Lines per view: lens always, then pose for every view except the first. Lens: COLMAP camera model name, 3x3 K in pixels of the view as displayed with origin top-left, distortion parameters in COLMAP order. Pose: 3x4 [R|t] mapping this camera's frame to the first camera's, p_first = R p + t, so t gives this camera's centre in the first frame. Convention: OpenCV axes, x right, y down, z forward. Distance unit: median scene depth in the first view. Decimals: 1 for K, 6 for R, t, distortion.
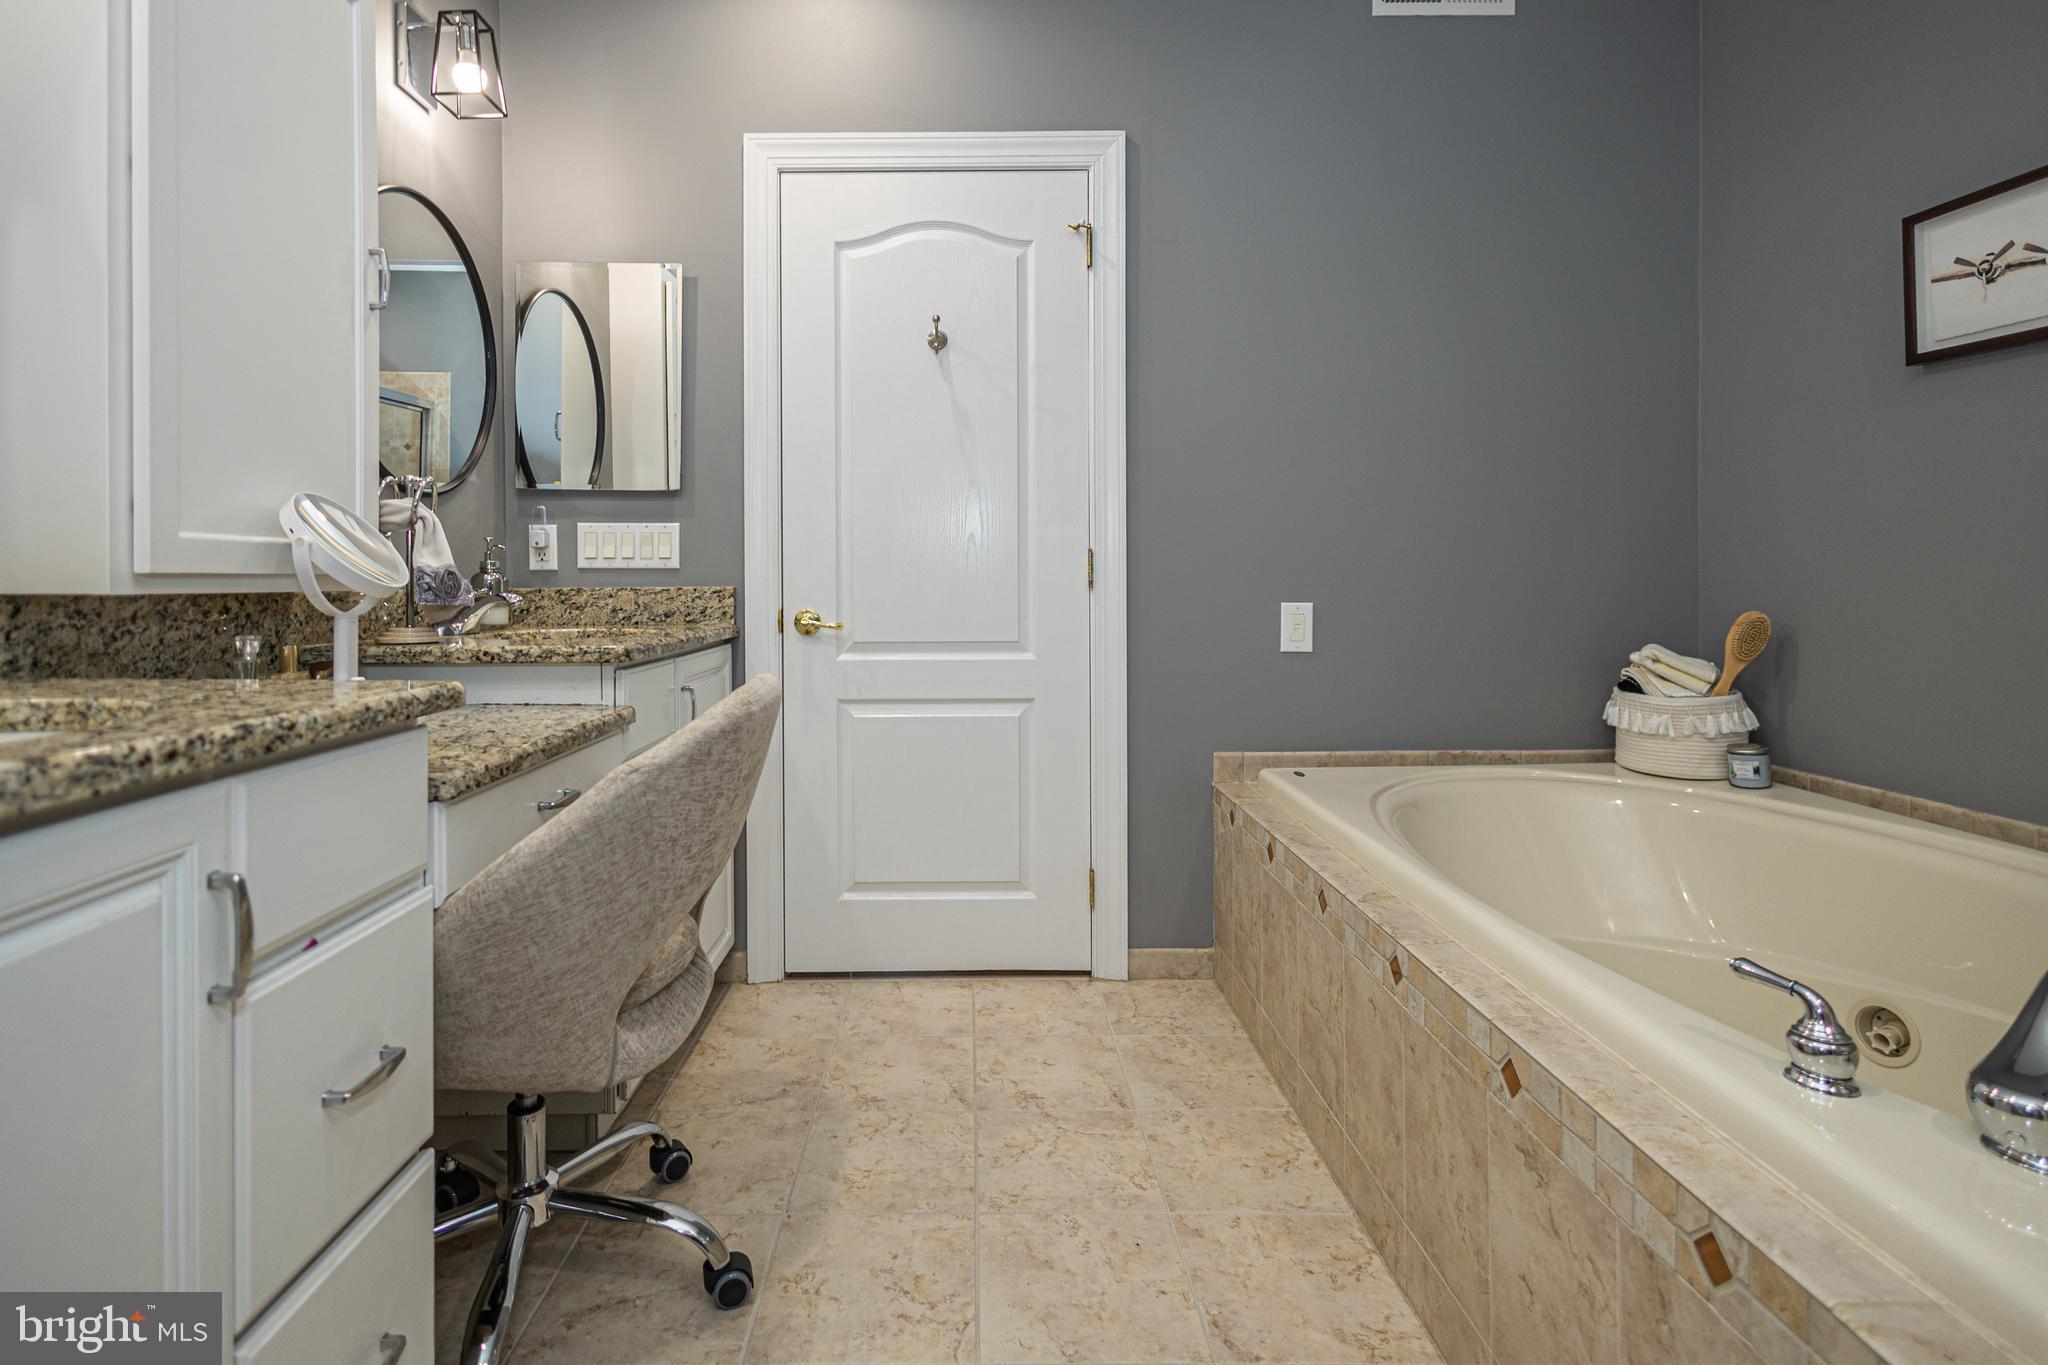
lens RADIAL K [[1016.8, 0, 983.6], [0, 1016.8, 583.7], [0, 0, 1]] dist [0.005968, -0.002316]
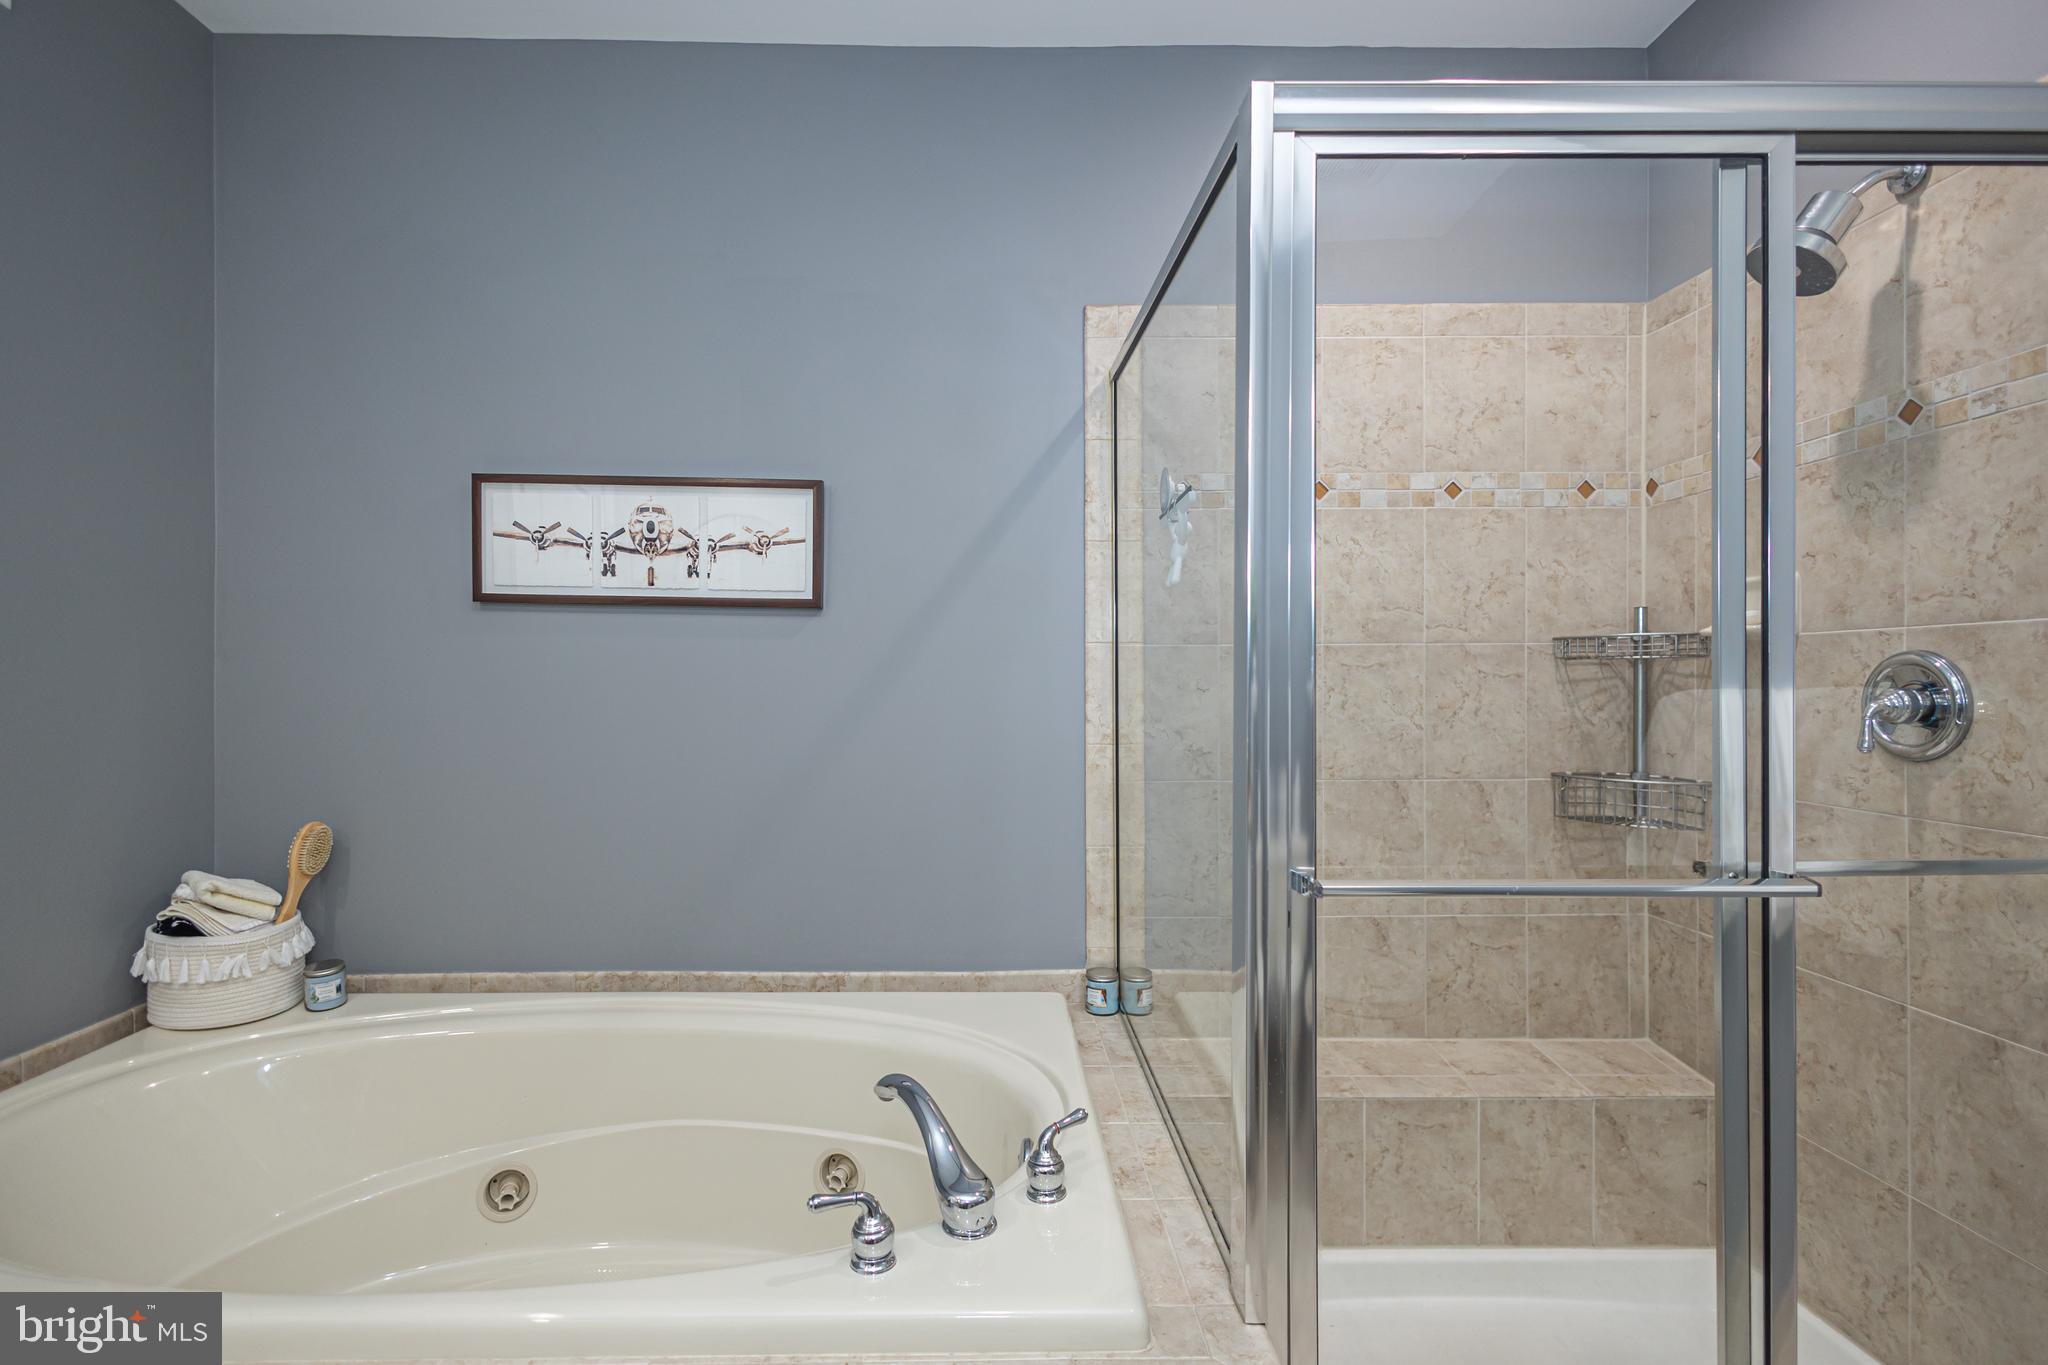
lens RADIAL K [[953.9, 0, 1015.1], [0, 953.9, 693.5], [0, 0, 1]] dist [0.011386, -0.003645]
pose [[0.002075, 0.002646, 0.999994, -0.185142], [0.003665, 0.999990, -0.002653, -0.109419], [-0.999991, 0.003670, 0.002066, 0.404518]]
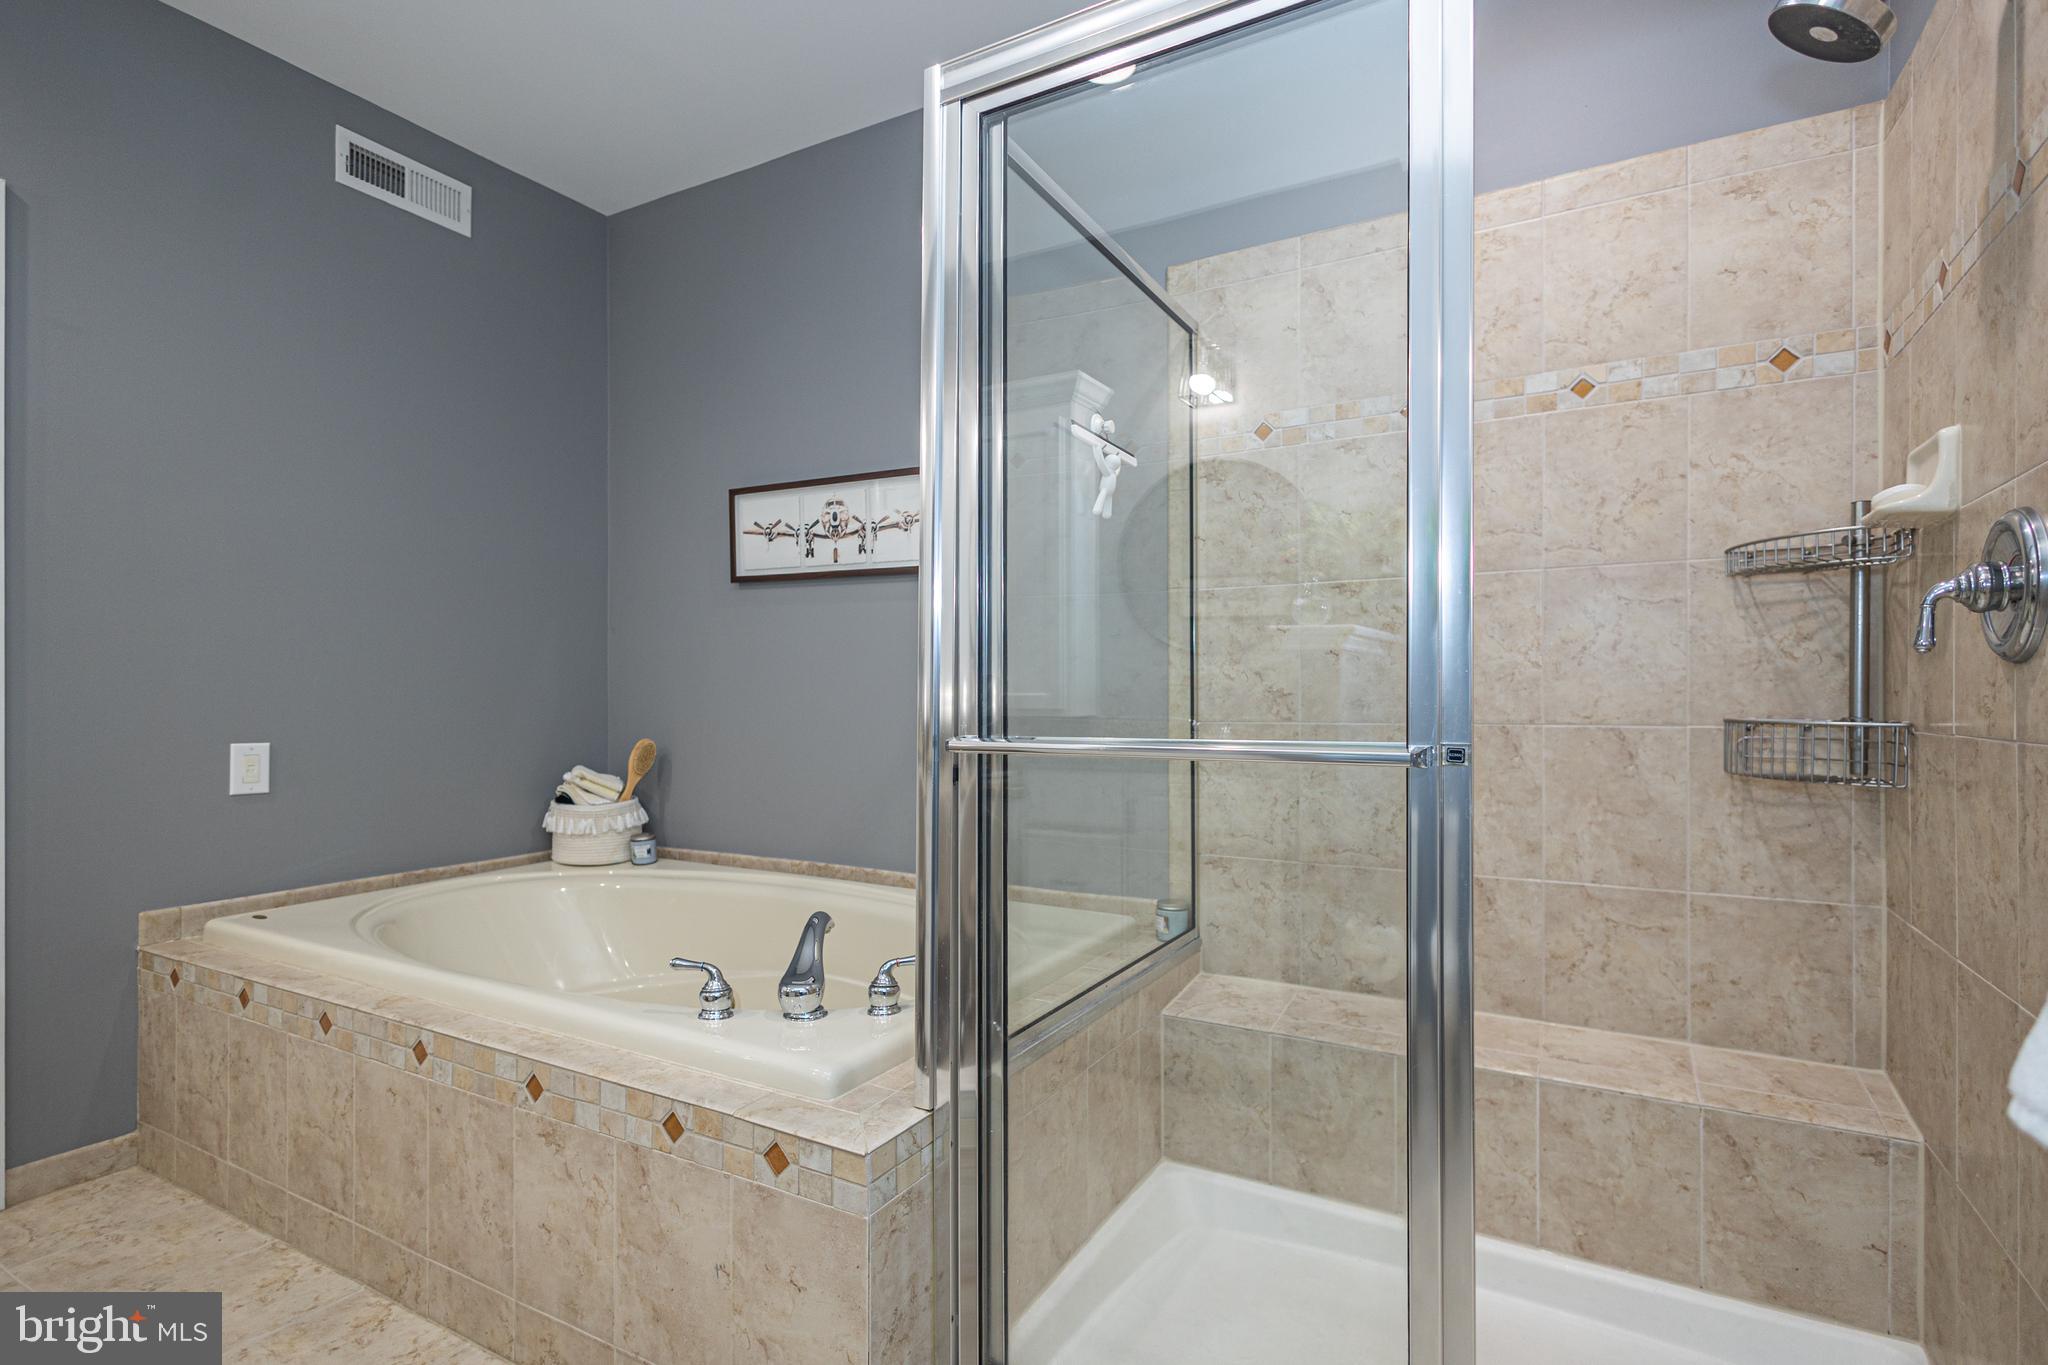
lens RADIAL K [[953.9, 0, 1029.6], [0, 953.9, 703.0], [0, 0, 1]] dist [0.011386, -0.003645]
pose [[0.487804, 0.003187, 0.872947, -0.172843], [0.000295, 0.999993, -0.003816, -0.021558], [-0.872953, 0.002119, 0.487800, -0.134982]]
